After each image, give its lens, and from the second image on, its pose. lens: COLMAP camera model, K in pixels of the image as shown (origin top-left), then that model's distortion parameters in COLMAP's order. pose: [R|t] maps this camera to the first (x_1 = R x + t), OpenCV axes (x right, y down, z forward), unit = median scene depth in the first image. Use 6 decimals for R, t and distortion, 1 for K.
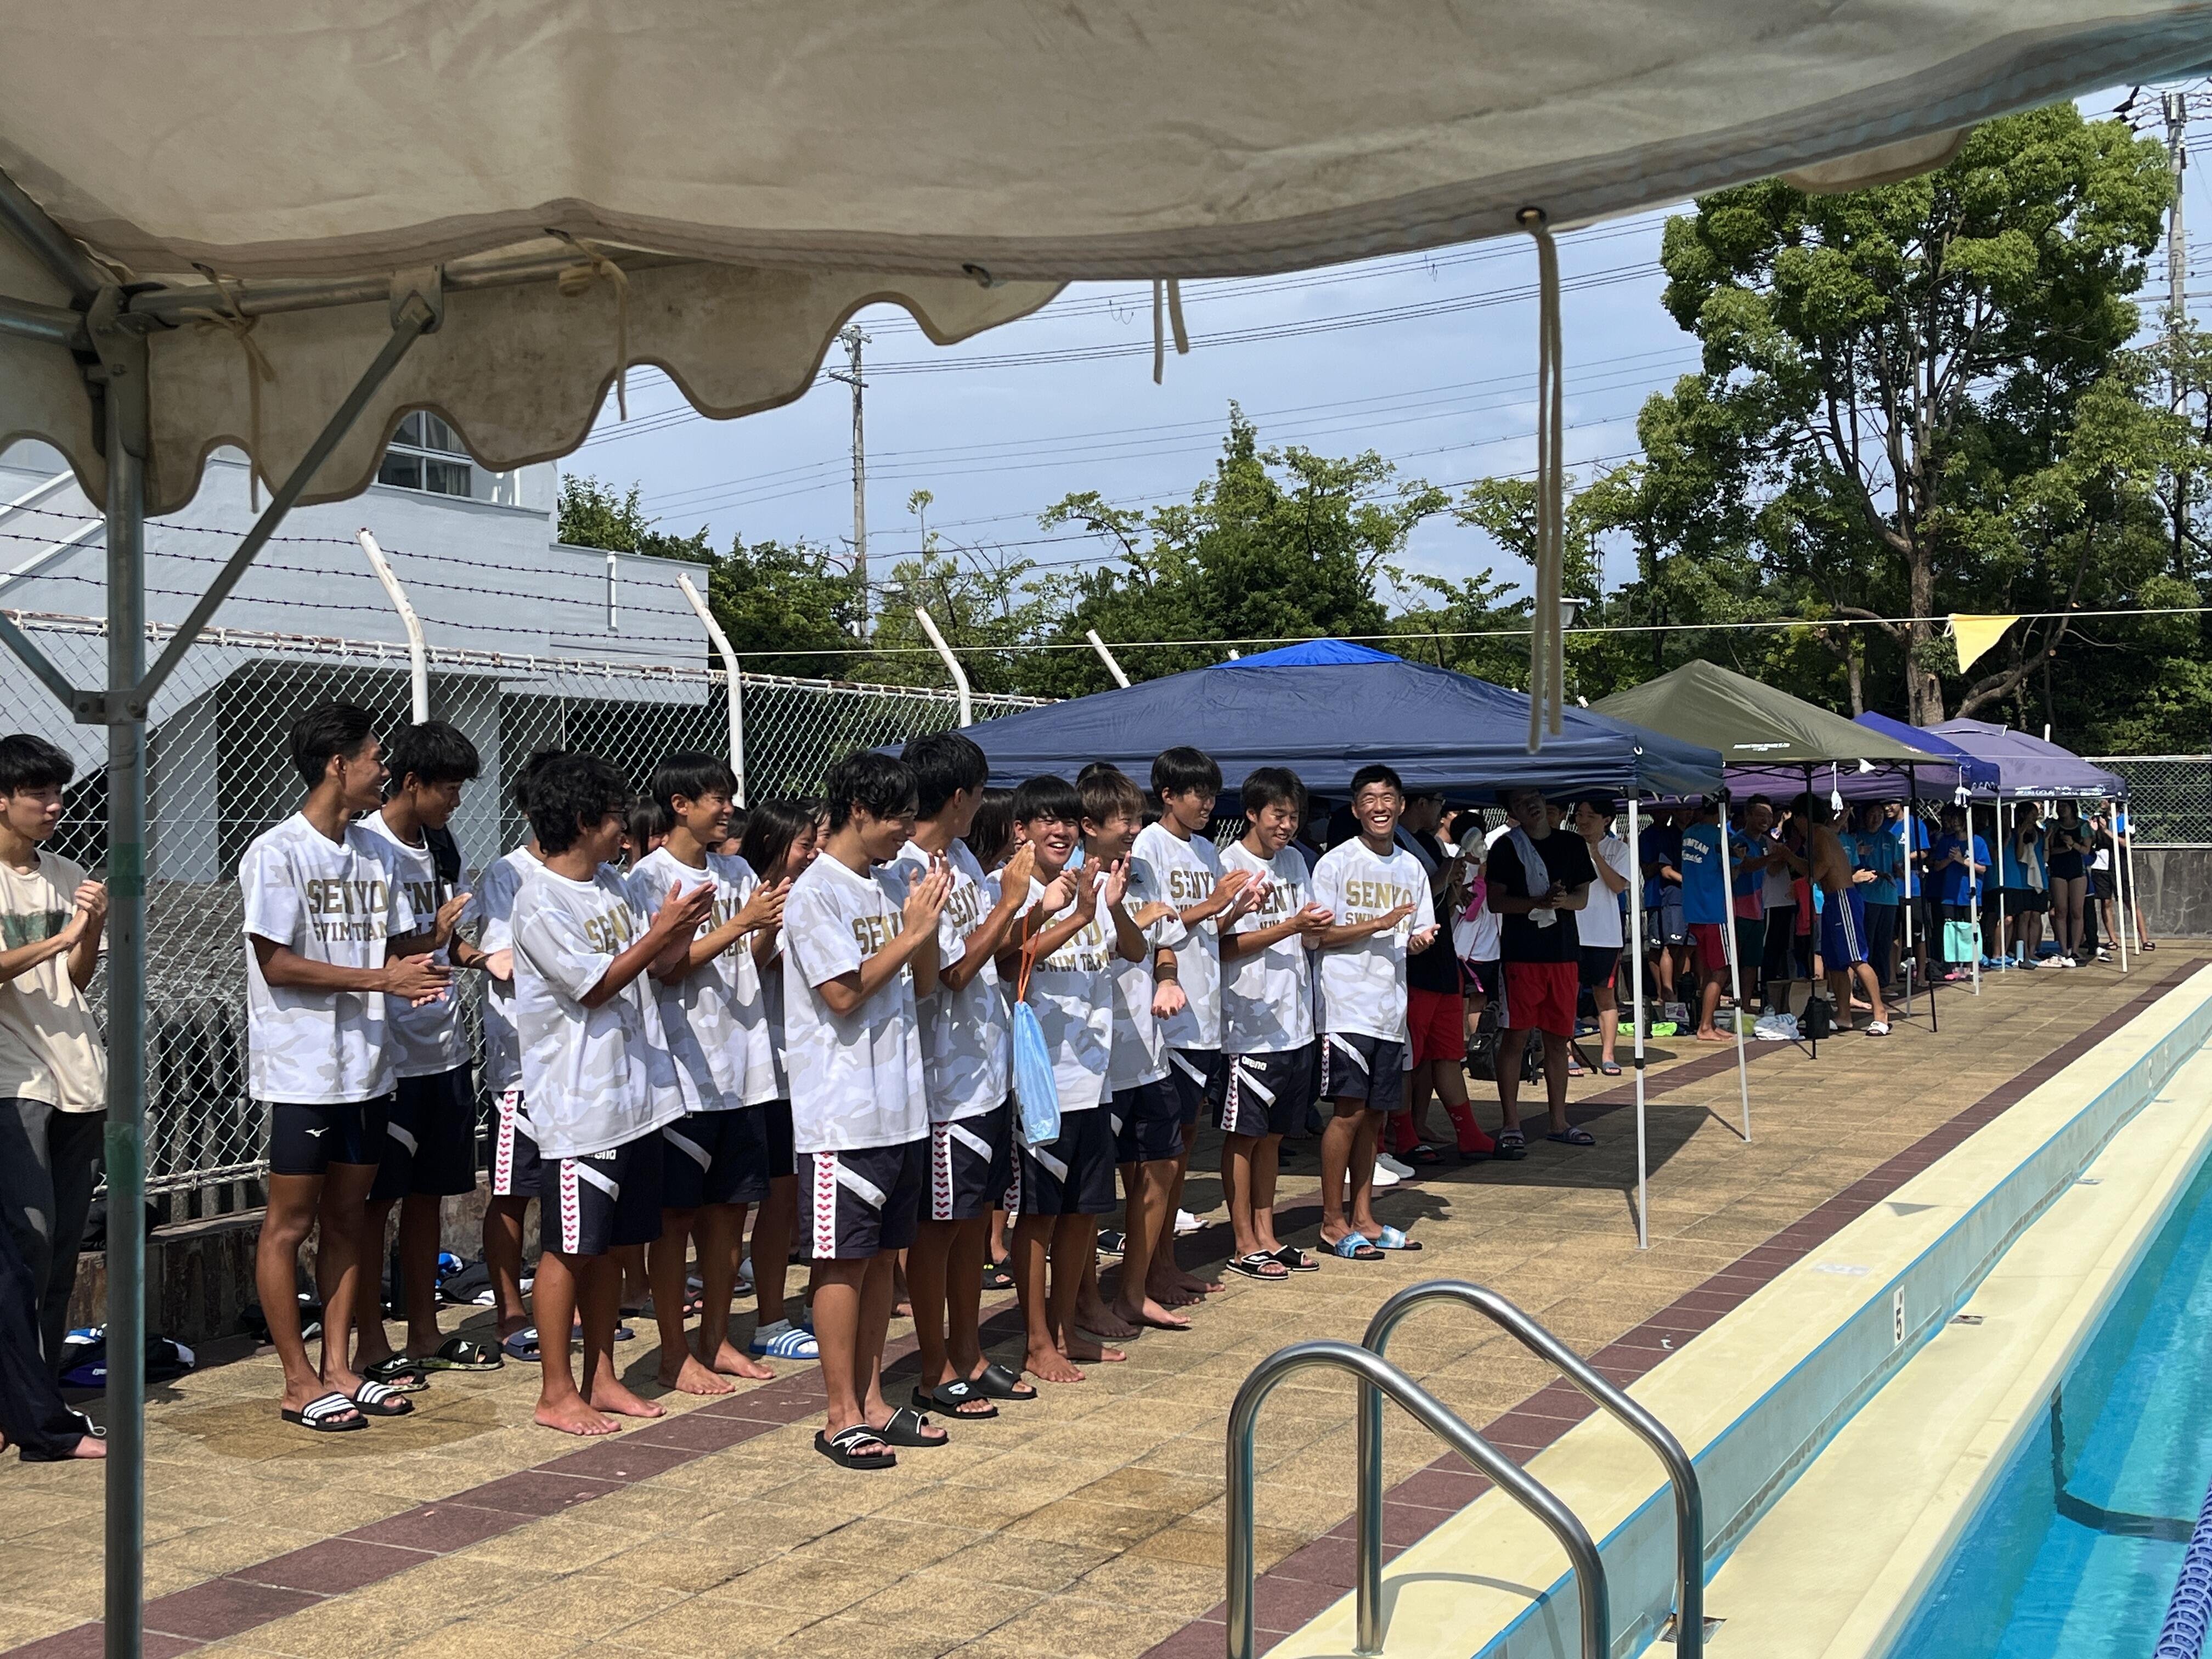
lens RADIAL K [[2536.9, 0, 1106.0], [0, 2536.9, 829.5], [0, 0, 1]] dist [0.161285, 0.001233]
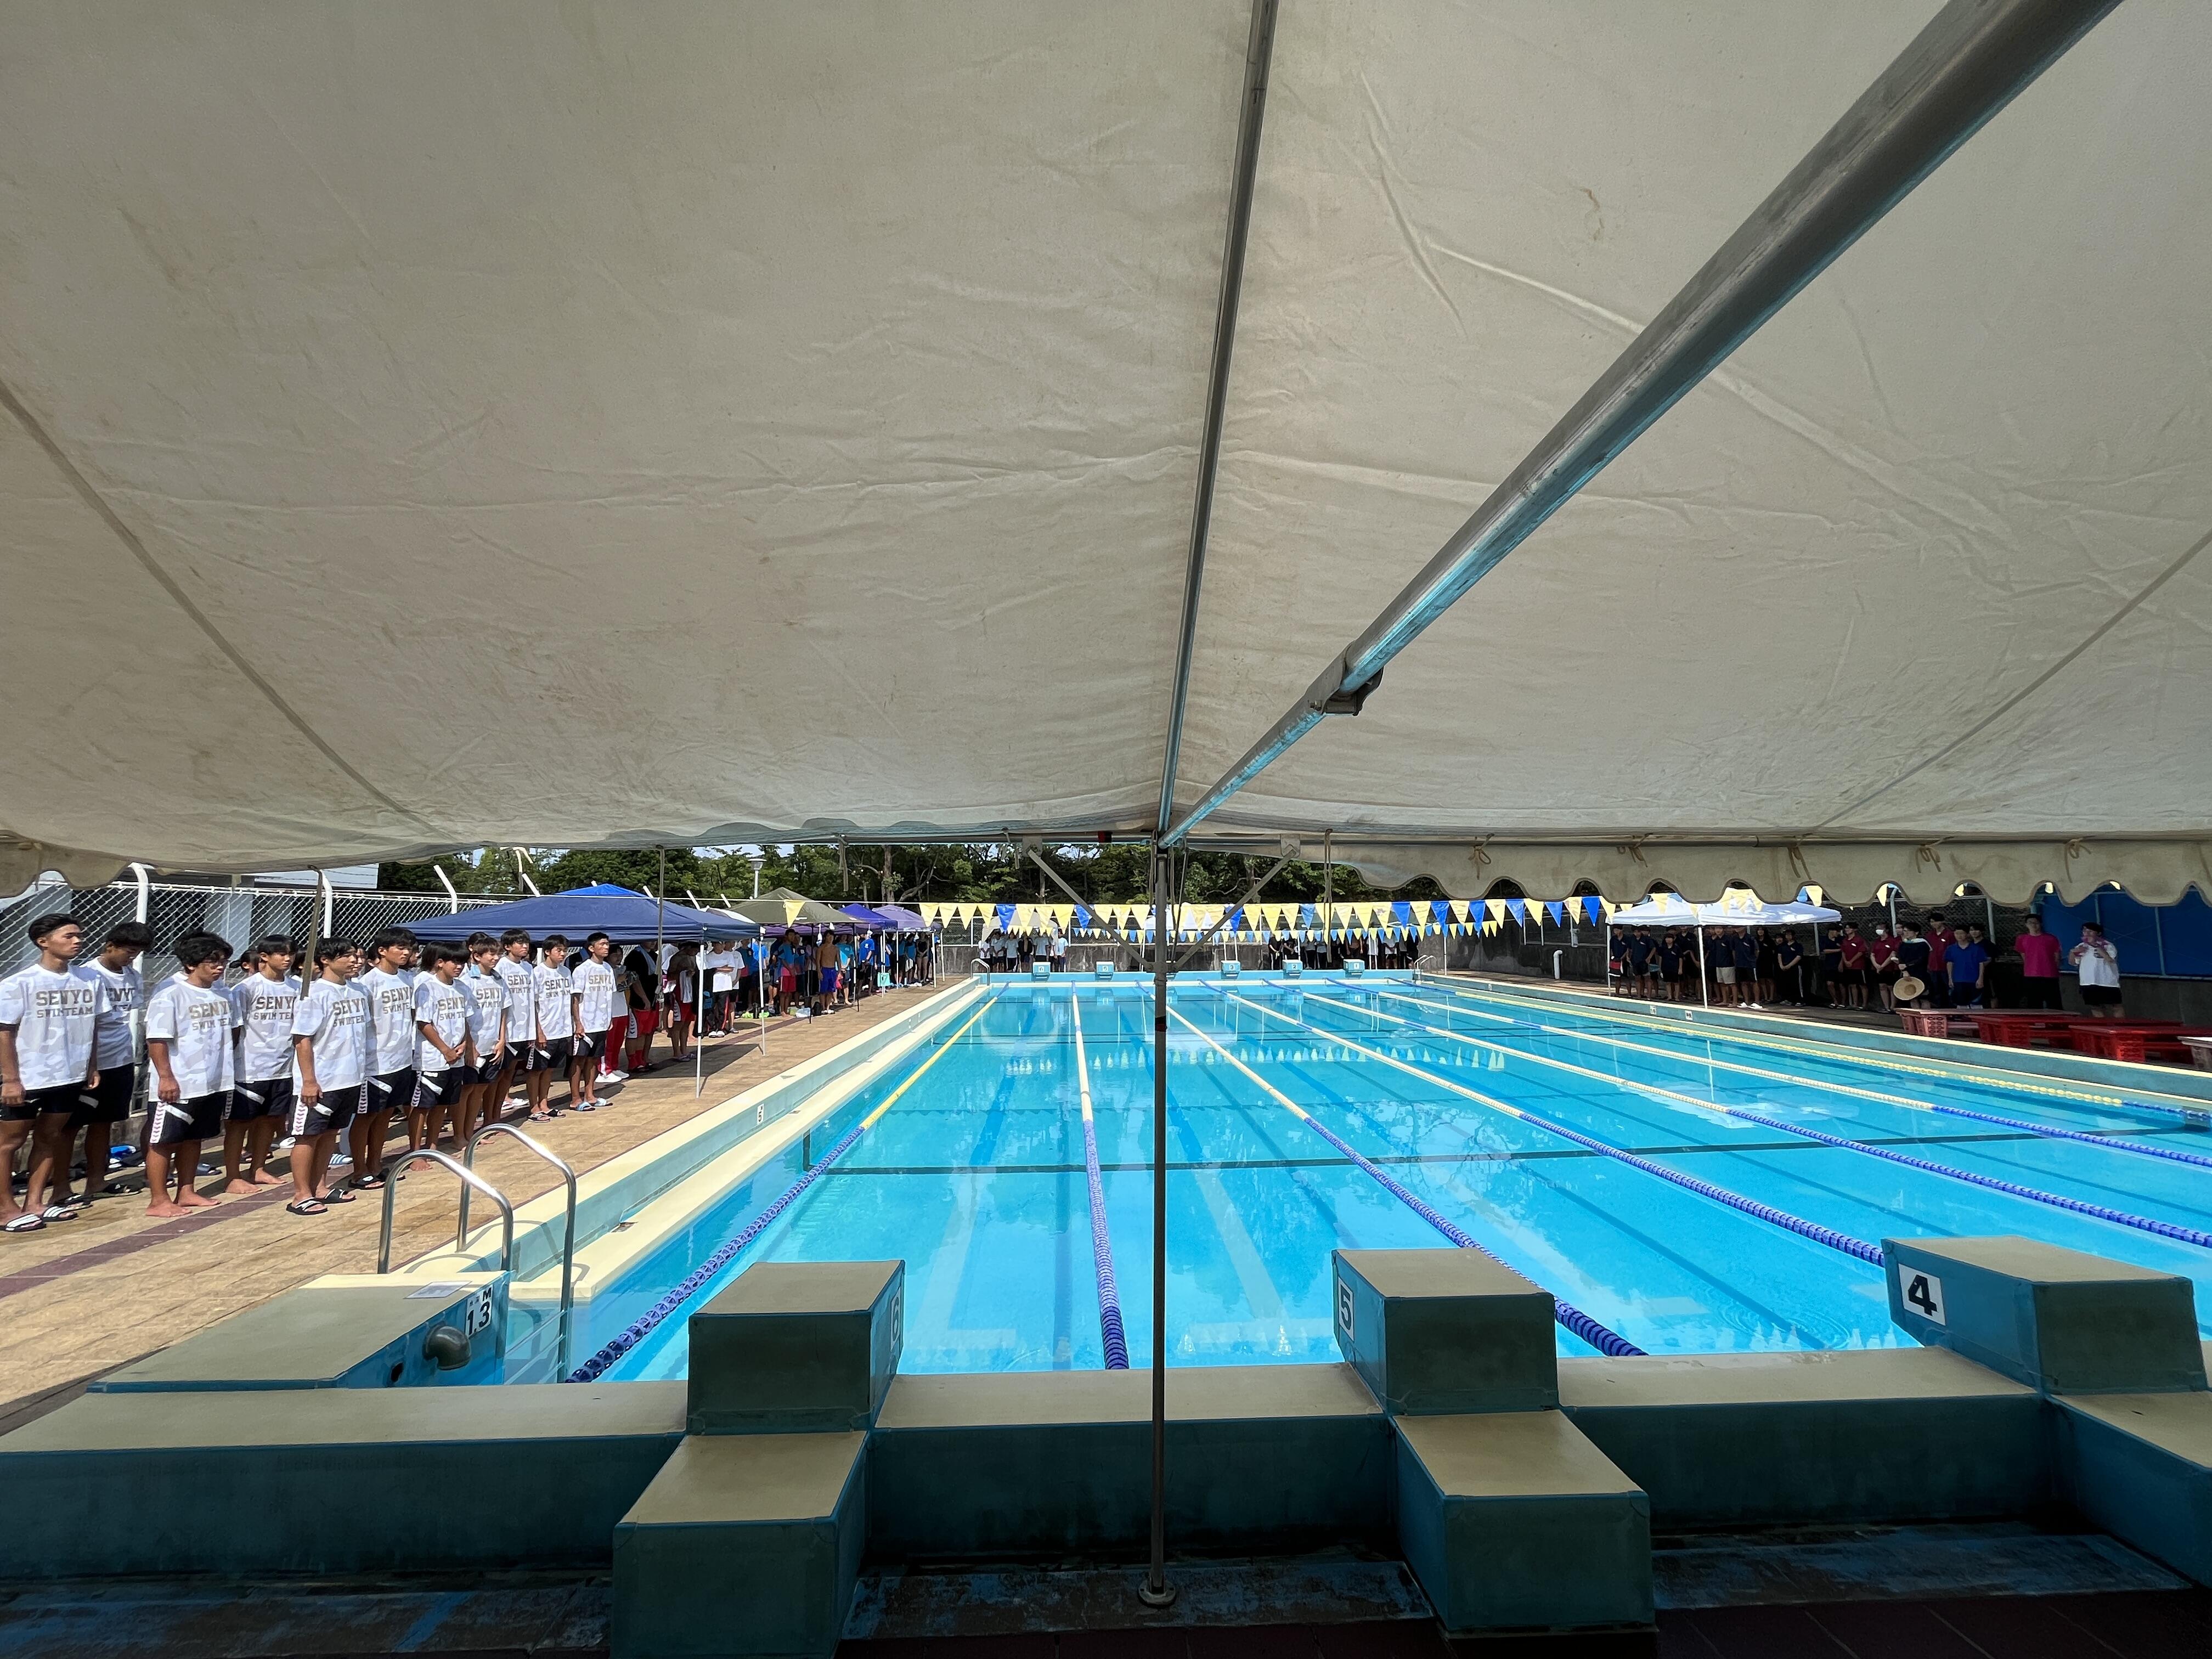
lens RADIAL K [[896.5, 0, 1106.0], [0, 896.5, 829.5], [0, 0, 1]] dist [-0.021512, 0.009954]
pose [[0.872335, 0.053987, 0.485919, 0.139270], [0.002519, 0.993375, -0.114890, -0.032668], [-0.488902, 0.101447, 0.866420, -0.201294]]
